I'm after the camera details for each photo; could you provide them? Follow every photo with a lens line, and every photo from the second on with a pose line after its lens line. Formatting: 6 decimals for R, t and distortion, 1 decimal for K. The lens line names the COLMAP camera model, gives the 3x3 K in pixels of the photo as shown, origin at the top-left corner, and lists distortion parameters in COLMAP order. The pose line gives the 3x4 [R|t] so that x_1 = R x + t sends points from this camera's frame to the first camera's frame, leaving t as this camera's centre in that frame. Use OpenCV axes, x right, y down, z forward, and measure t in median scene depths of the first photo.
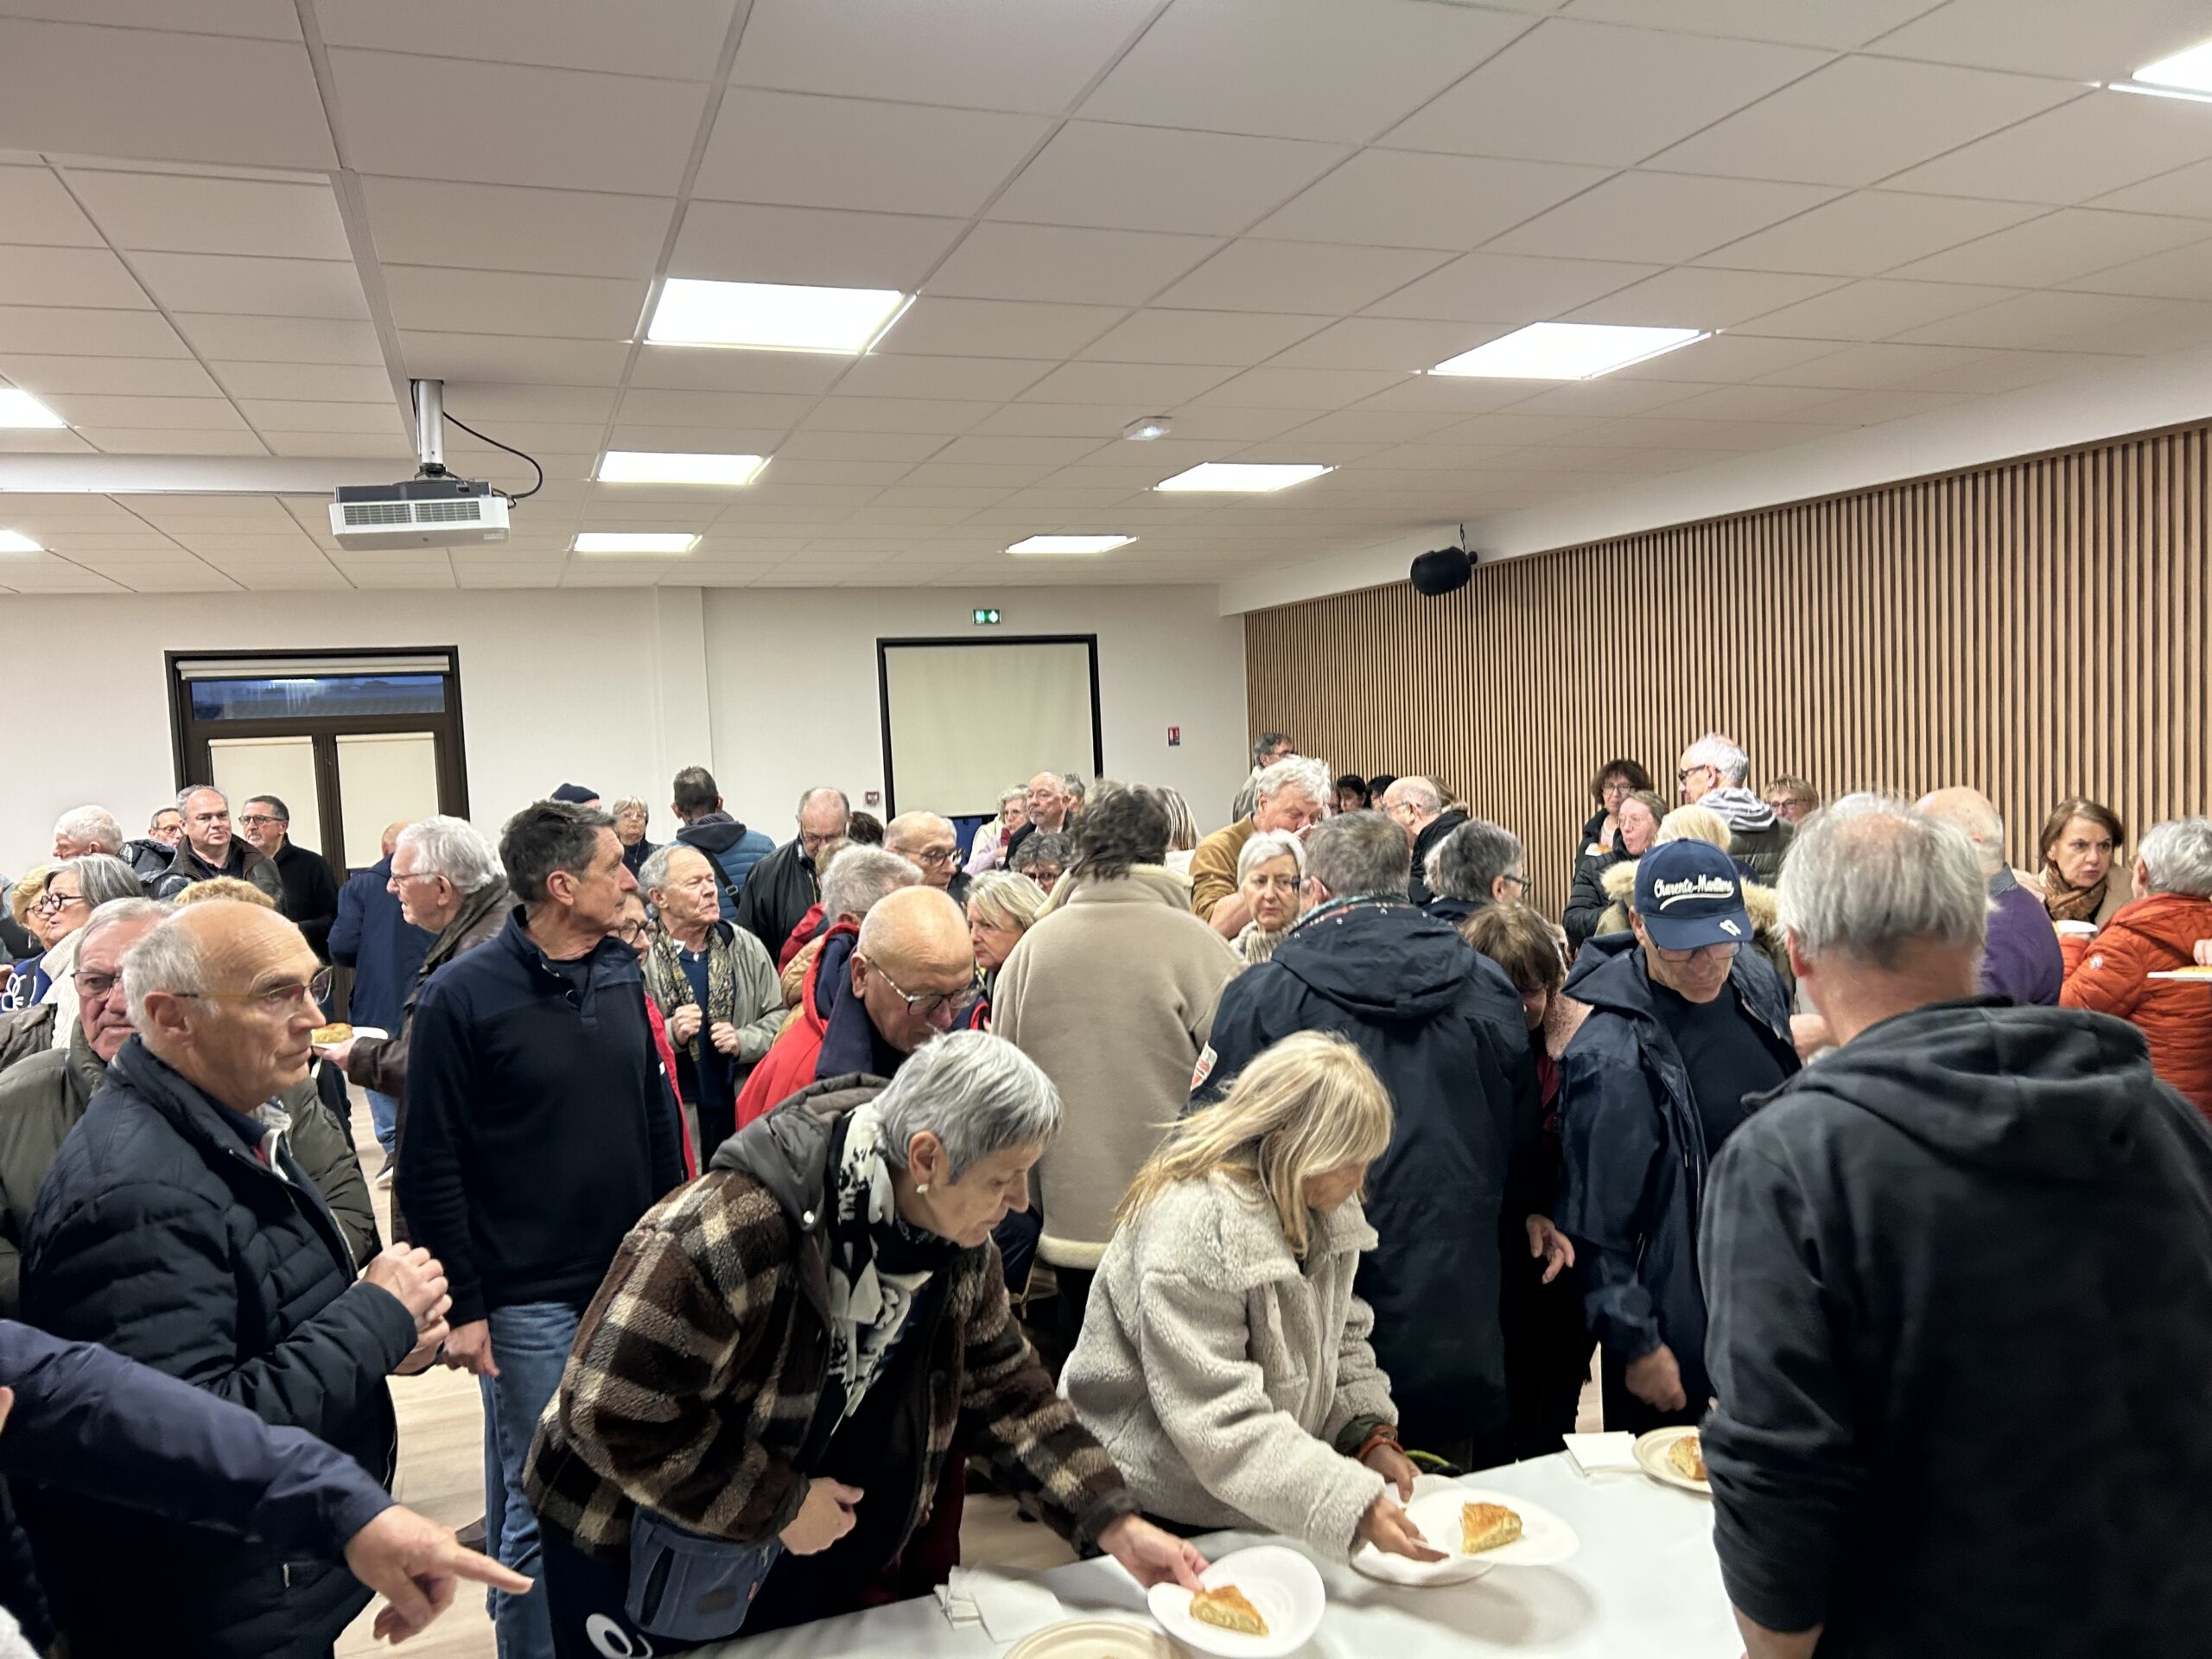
lens RADIAL K [[1661.7, 0, 1119.4], [0, 1661.7, 841.5], [0, 0, 1]] dist [0.045759, -0.057992]
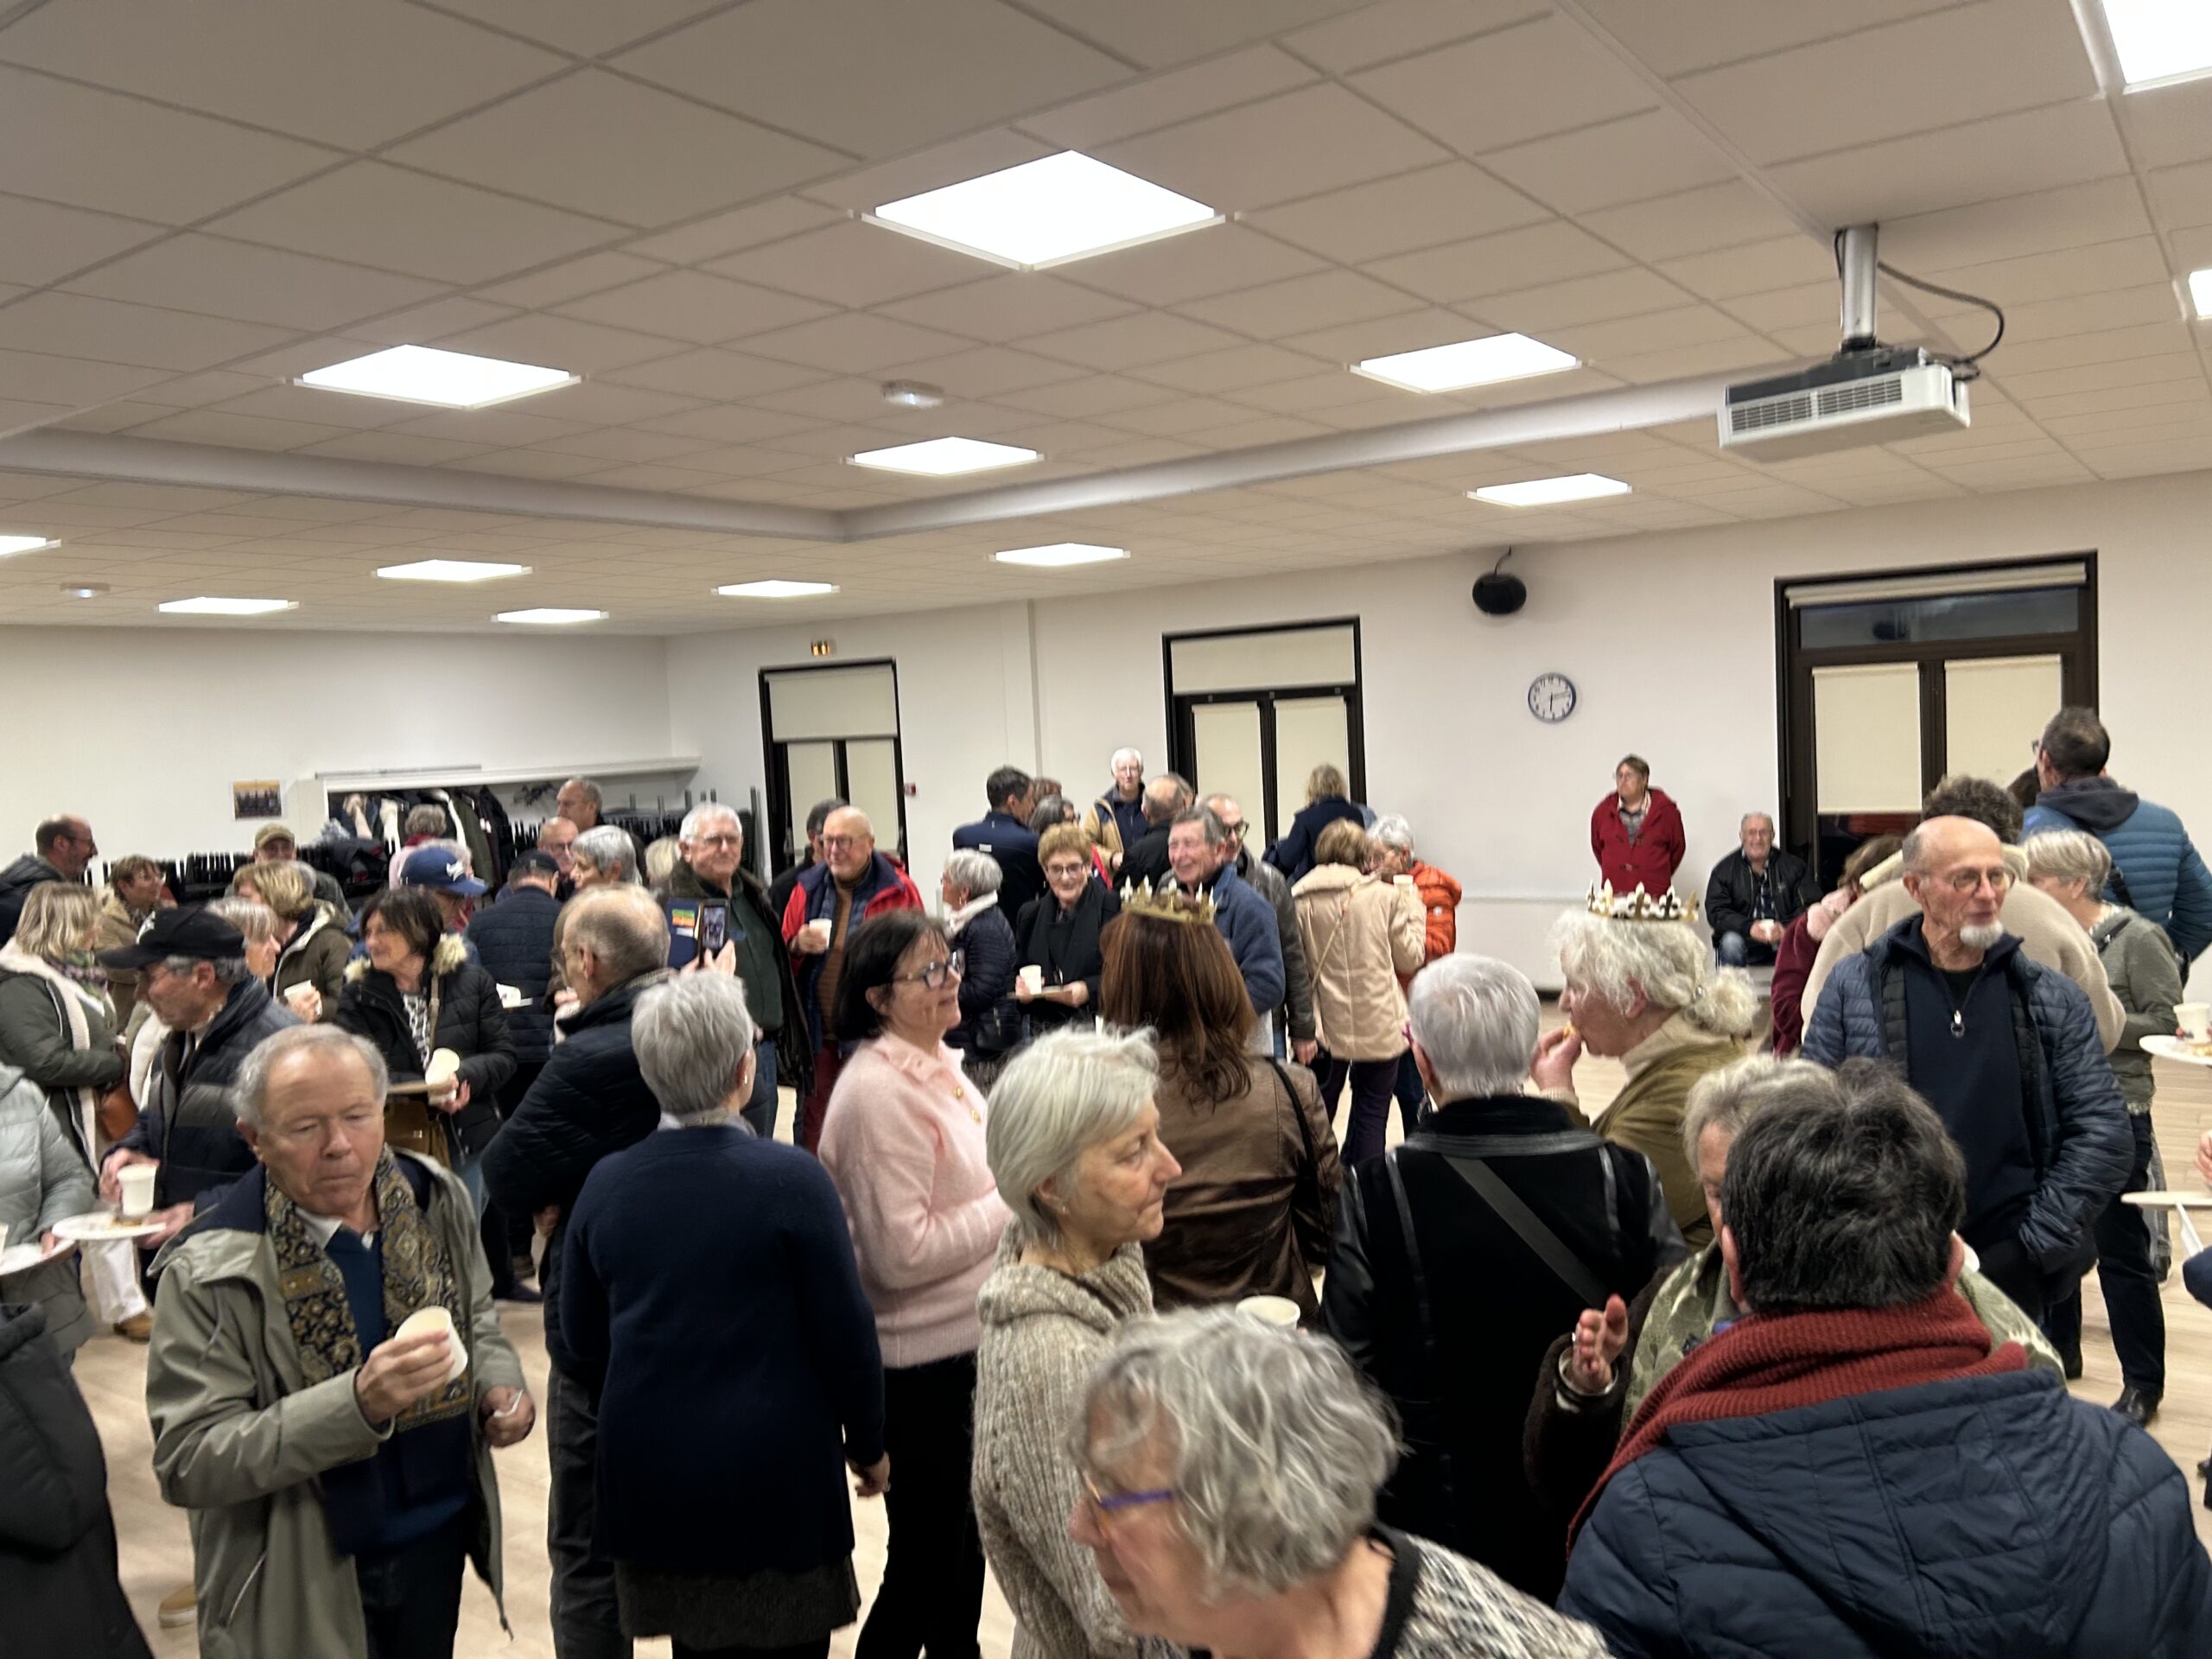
lens RADIAL K [[1661.7, 0, 1118.0], [0, 1661.7, 838.8], [0, 0, 1]] dist [0.045759, -0.057992]
pose [[0.569124, 0.070635, -0.819212, 0.031814], [-0.027884, 0.997388, 0.066627, -0.024725], [0.821779, -0.015076, 0.569607, 0.188631]]
